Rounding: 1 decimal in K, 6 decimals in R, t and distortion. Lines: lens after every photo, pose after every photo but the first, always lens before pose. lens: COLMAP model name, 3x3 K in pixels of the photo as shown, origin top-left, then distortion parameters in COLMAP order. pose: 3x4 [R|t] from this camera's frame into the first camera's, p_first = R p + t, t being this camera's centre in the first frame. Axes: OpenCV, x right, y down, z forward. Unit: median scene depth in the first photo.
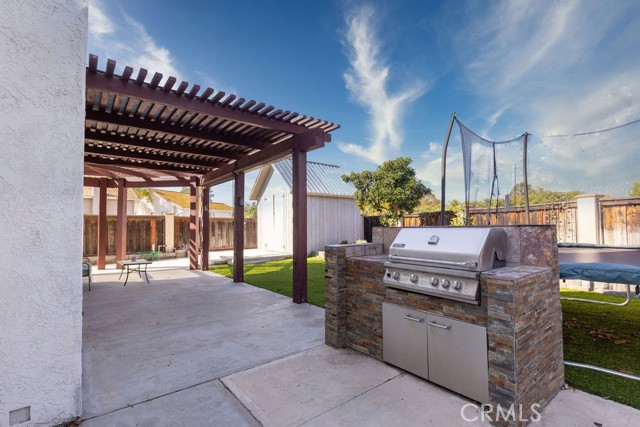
lens RADIAL K [[294.6, 0, 313.2], [0, 294.6, 213.8], [0, 0, 1]] dist [-0.004520, 0.001046]
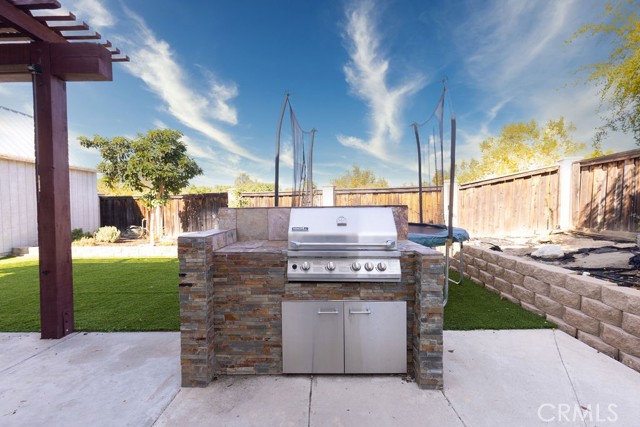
lens RADIAL K [[287.1, 0, 319.7], [0, 287.1, 216.1], [0, 0, 1]] dist [0.004573, -0.003279]
pose [[0.632568, -0.021114, 0.774217, -0.251900], [-0.029604, 0.998239, 0.051411, 0.023708], [-0.773938, -0.055441, 0.630829, 0.385166]]
